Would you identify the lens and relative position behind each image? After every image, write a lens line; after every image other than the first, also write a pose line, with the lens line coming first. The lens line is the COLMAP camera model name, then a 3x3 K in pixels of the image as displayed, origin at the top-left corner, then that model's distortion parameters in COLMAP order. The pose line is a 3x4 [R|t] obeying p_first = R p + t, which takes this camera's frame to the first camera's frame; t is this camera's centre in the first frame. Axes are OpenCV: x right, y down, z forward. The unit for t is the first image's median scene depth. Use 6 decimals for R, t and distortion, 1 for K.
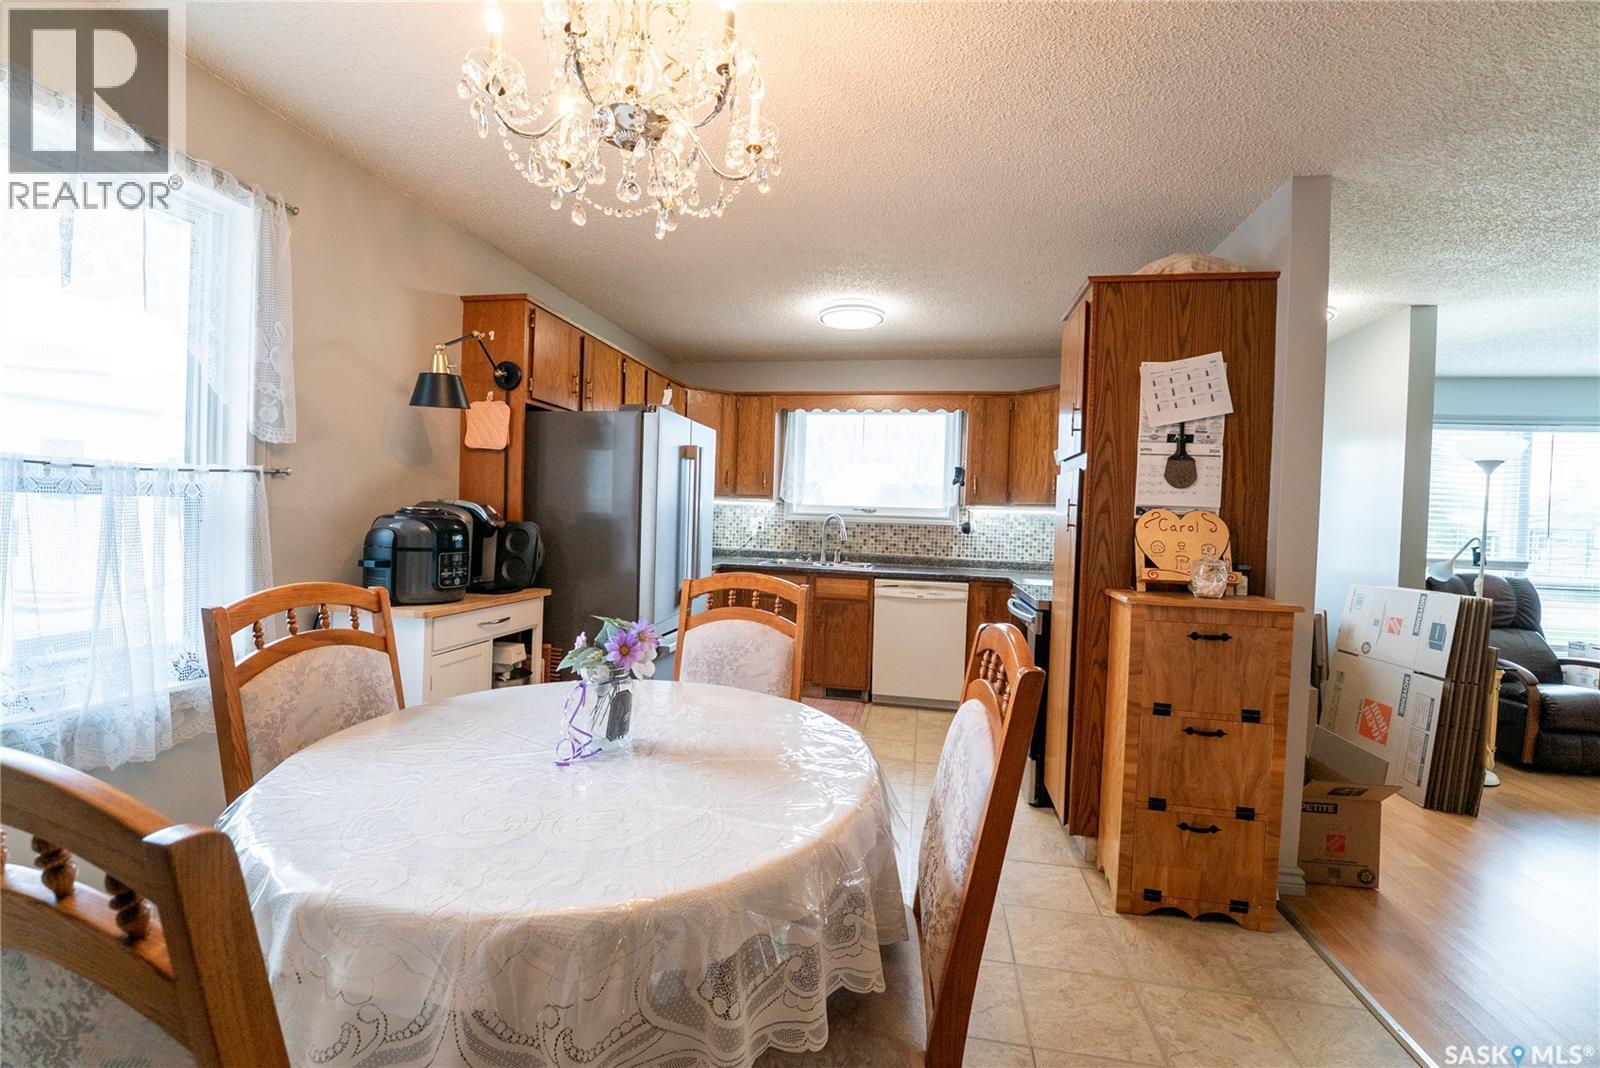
lens RADIAL K [[653.1, 0, 795.2], [0, 653.1, 531.2], [0, 0, 1]] dist [-0.030754, 0.003322]
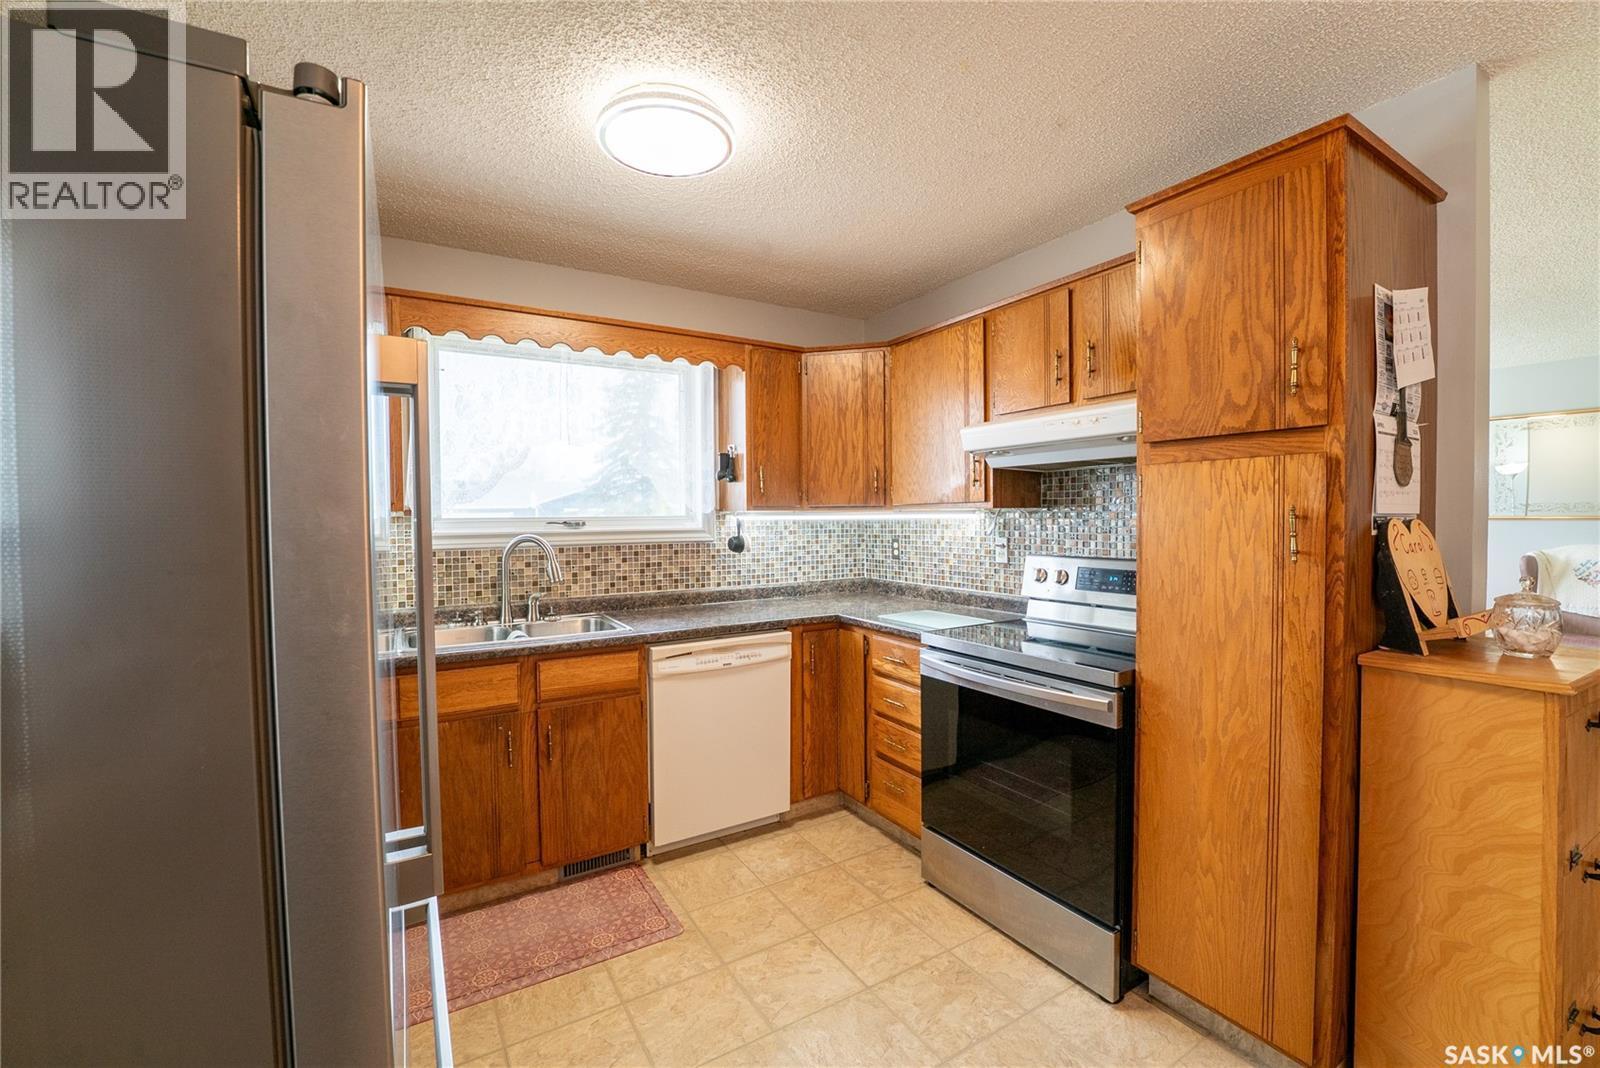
lens RADIAL K [[653.1, 0, 795.2], [0, 653.1, 531.2], [0, 0, 1]] dist [-0.030754, 0.003322]
pose [[0.738914, -0.055224, 0.671532, -0.146181], [0.049928, 0.998383, 0.027165, -0.033361], [-0.671947, 0.013456, 0.740477, 0.458327]]
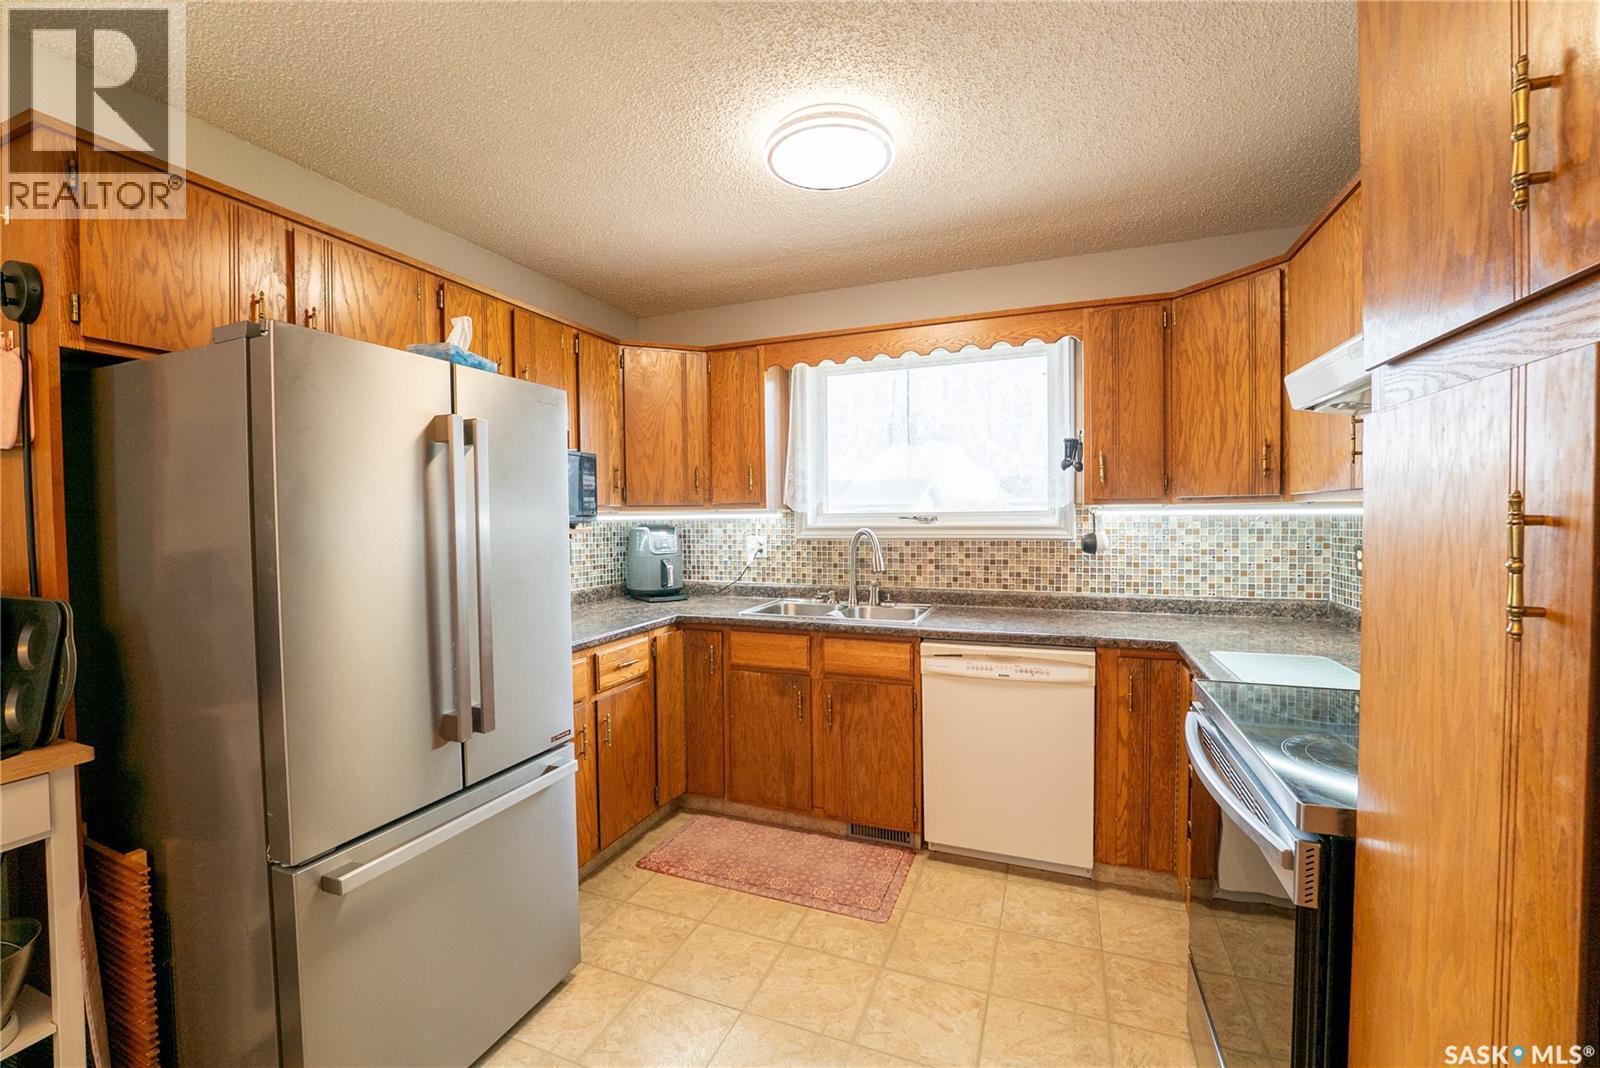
lens RADIAL K [[653.1, 0, 795.2], [0, 653.1, 531.2], [0, 0, 1]] dist [-0.030754, 0.003322]
pose [[0.982008, -0.039536, -0.184652, 0.113412], [0.039291, 0.999215, -0.004986, -0.023163], [0.184704, -0.002359, 0.982791, 0.387964]]
